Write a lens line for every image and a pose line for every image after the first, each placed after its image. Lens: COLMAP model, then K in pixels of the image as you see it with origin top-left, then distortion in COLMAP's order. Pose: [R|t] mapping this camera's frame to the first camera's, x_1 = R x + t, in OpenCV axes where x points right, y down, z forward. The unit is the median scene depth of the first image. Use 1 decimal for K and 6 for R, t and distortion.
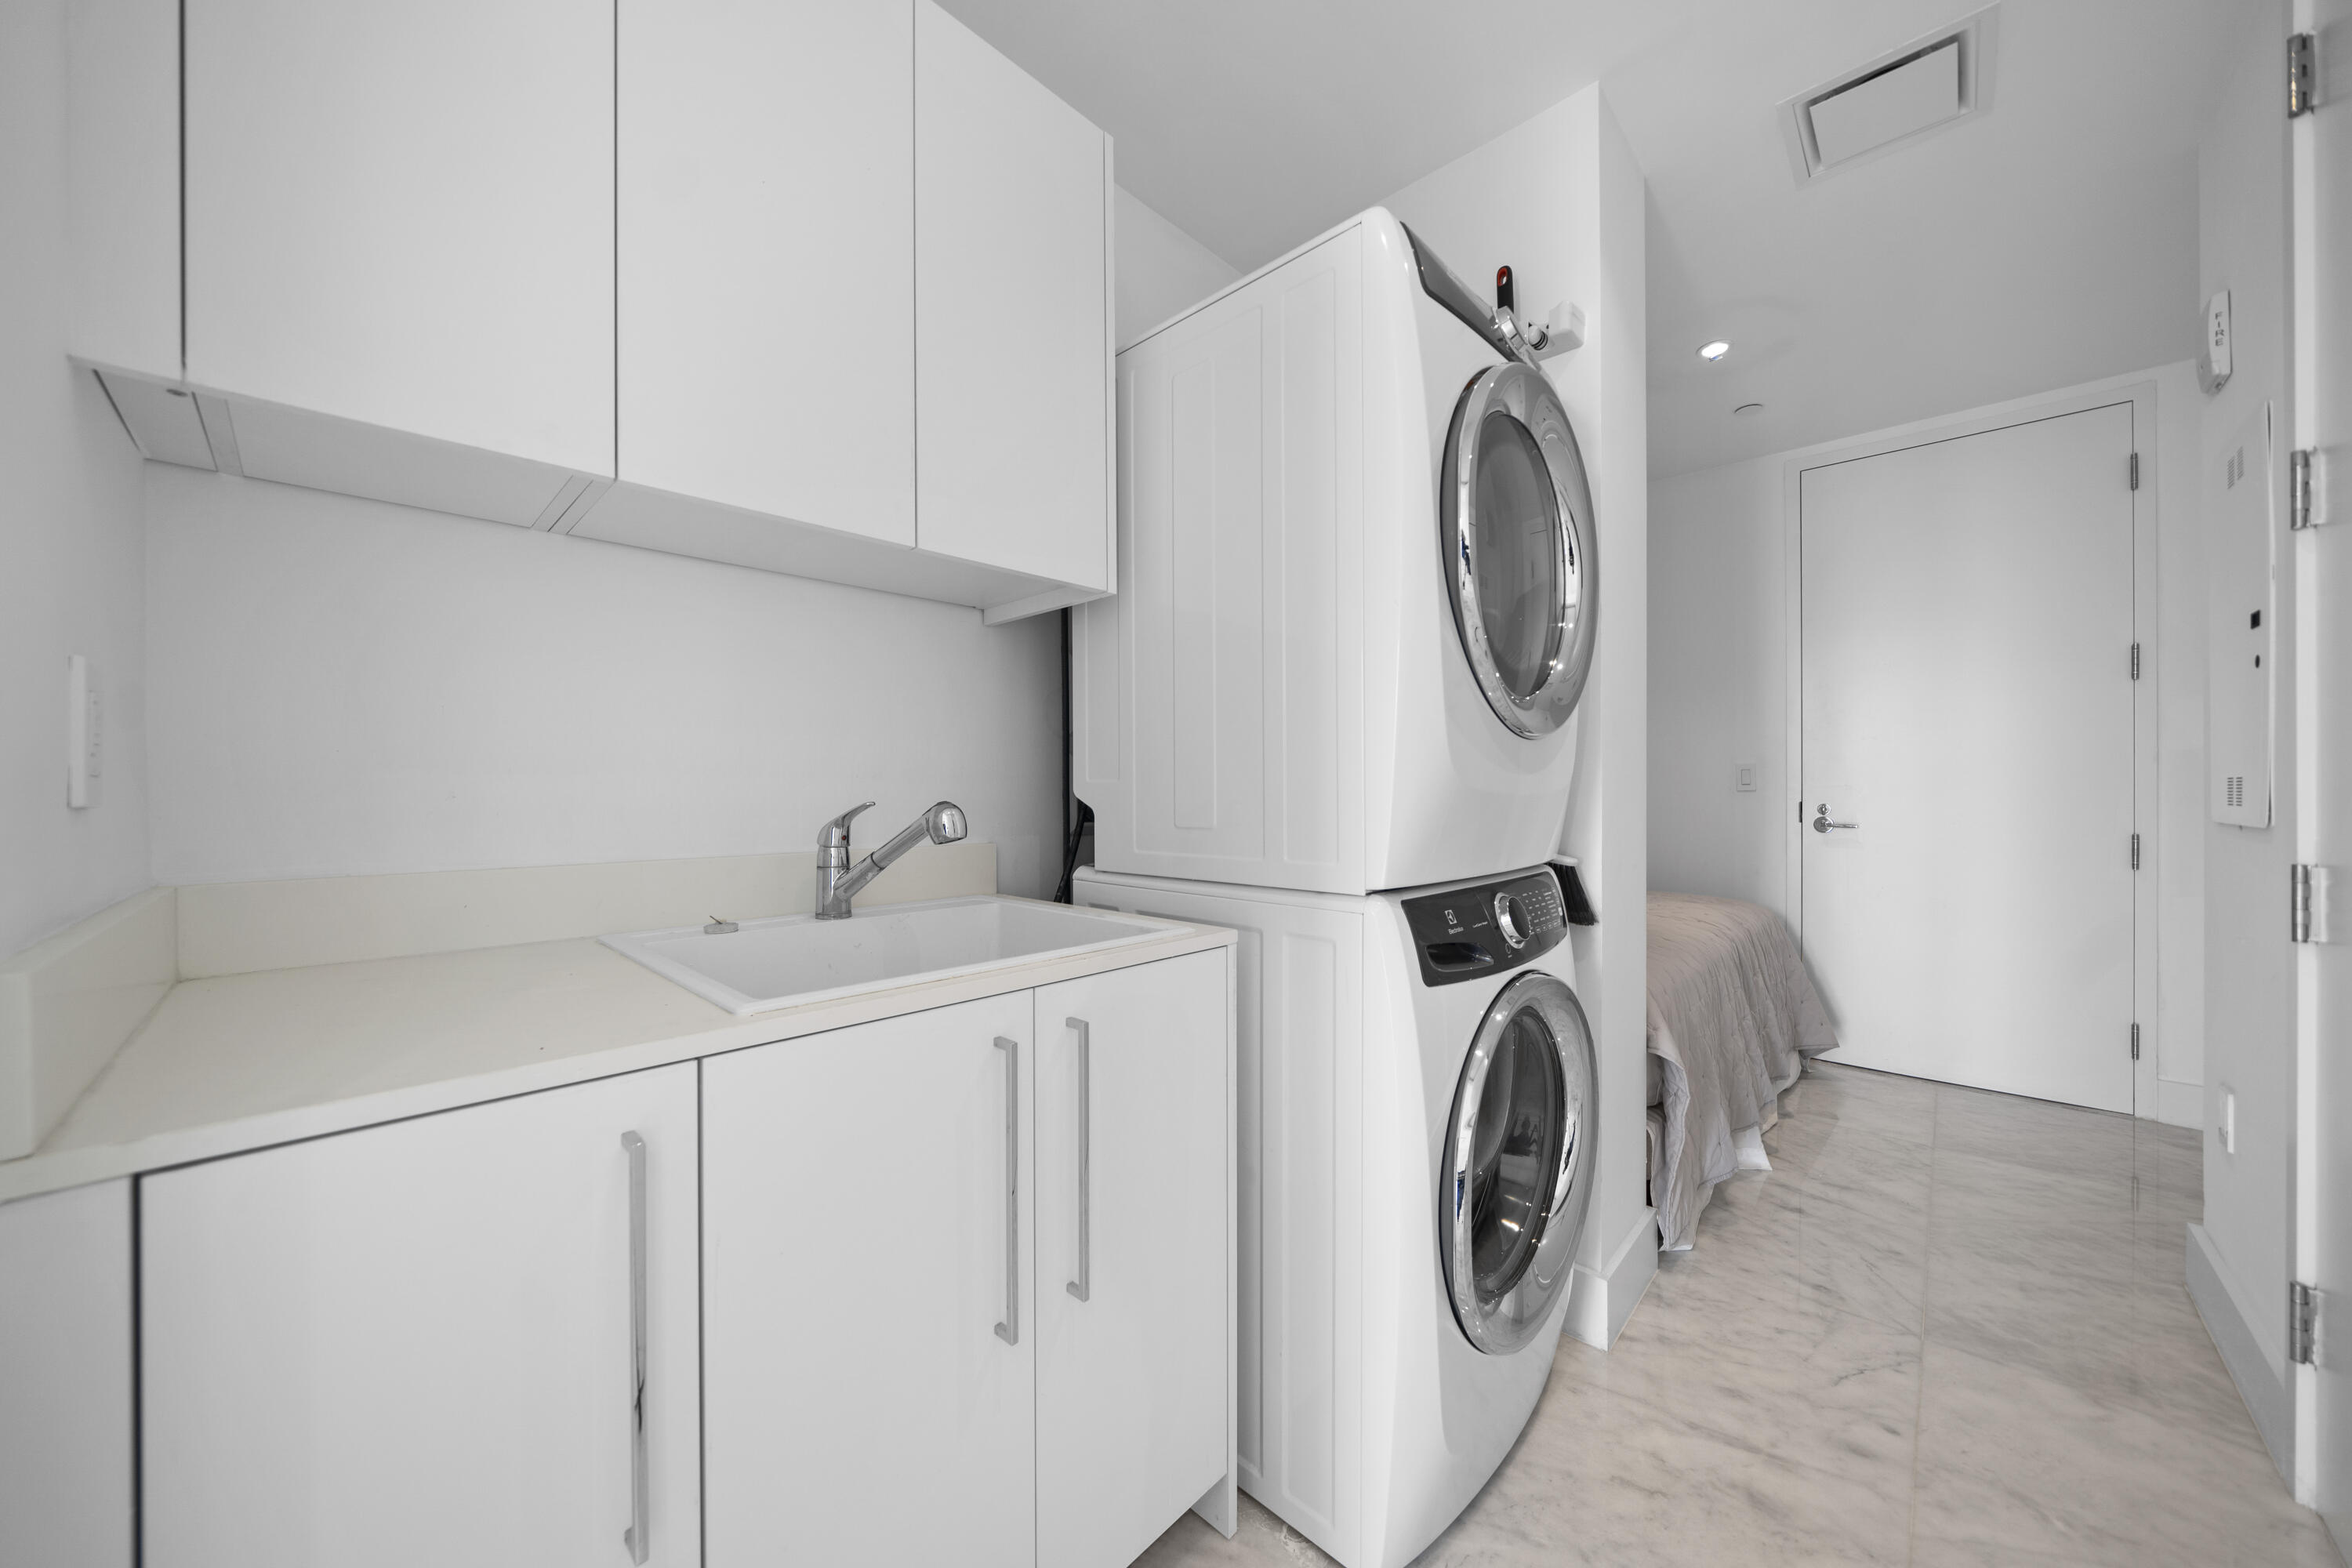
lens RADIAL K [[821.1, 0, 1180.0], [0, 821.1, 788.3], [0, 0, 1]] dist [-0.000693, -0.000031]
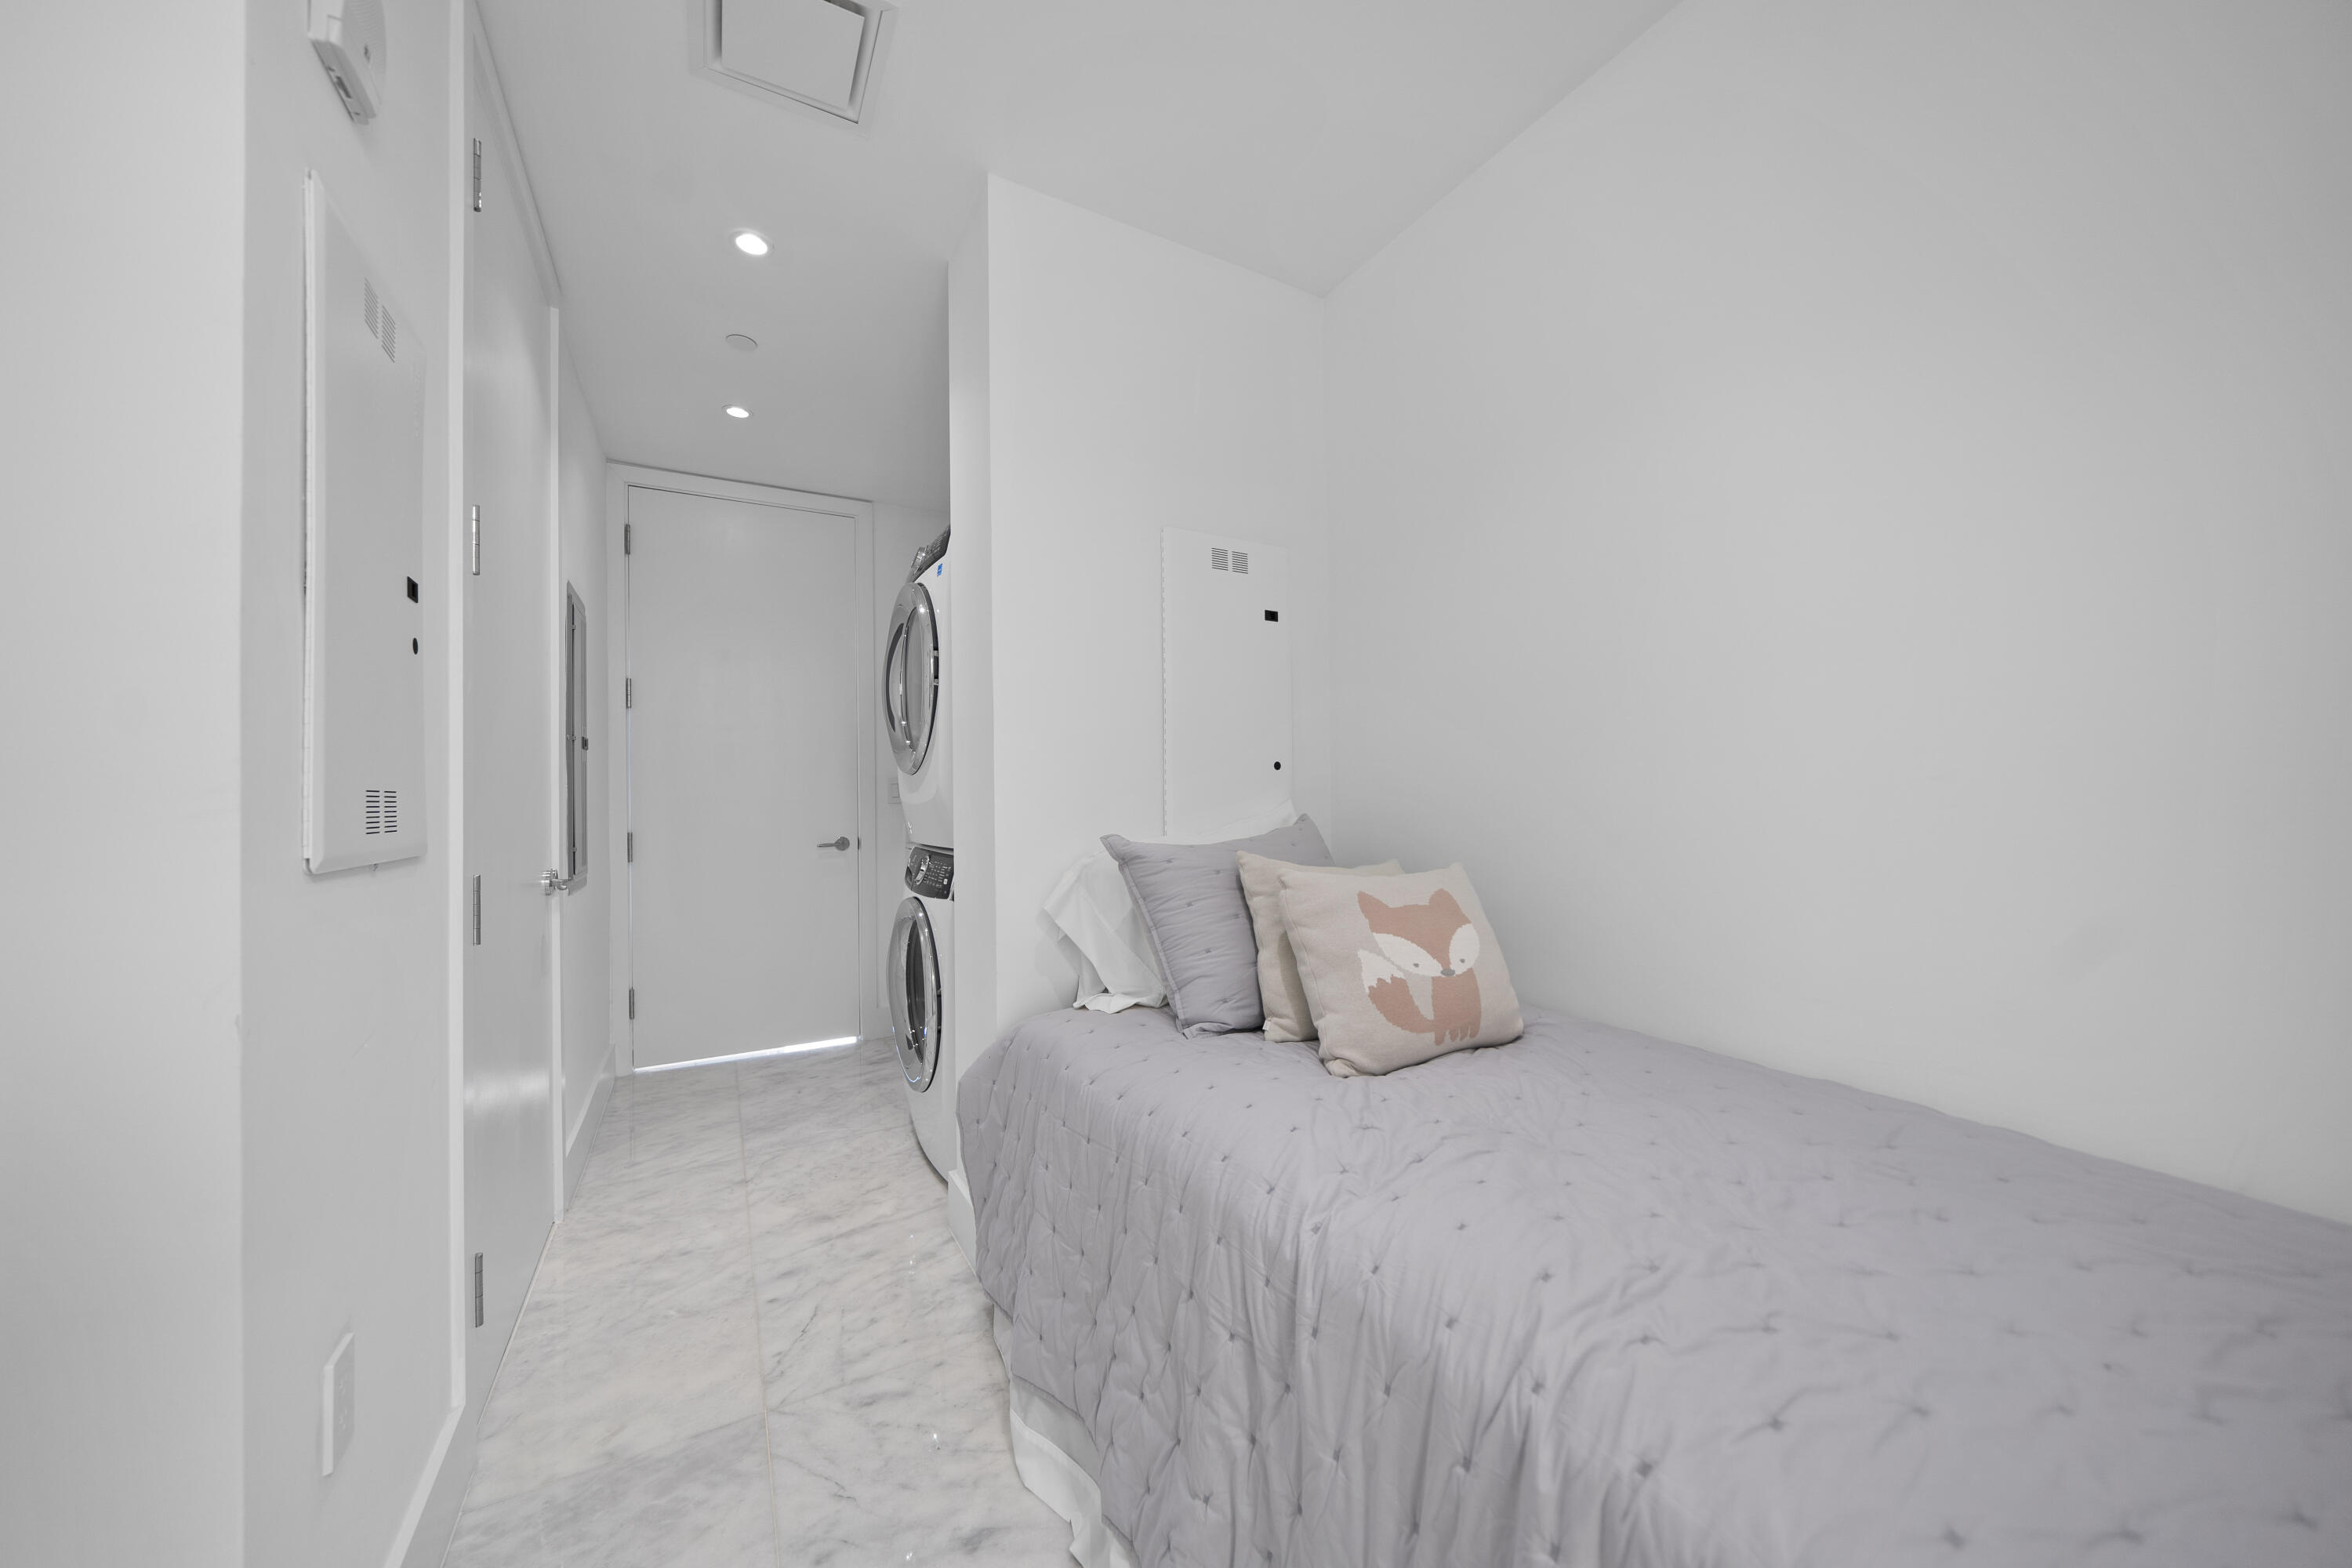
lens RADIAL K [[821.1, 0, 1178.9], [0, 821.1, 792.3], [0, 0, 1]] dist [-0.000693, -0.000031]
pose [[-0.293281, -0.001306, -0.956025, 1.751444], [0.005854, 0.999978, -0.003162, -0.005480], [0.956008, -0.006524, -0.293267, 1.824688]]
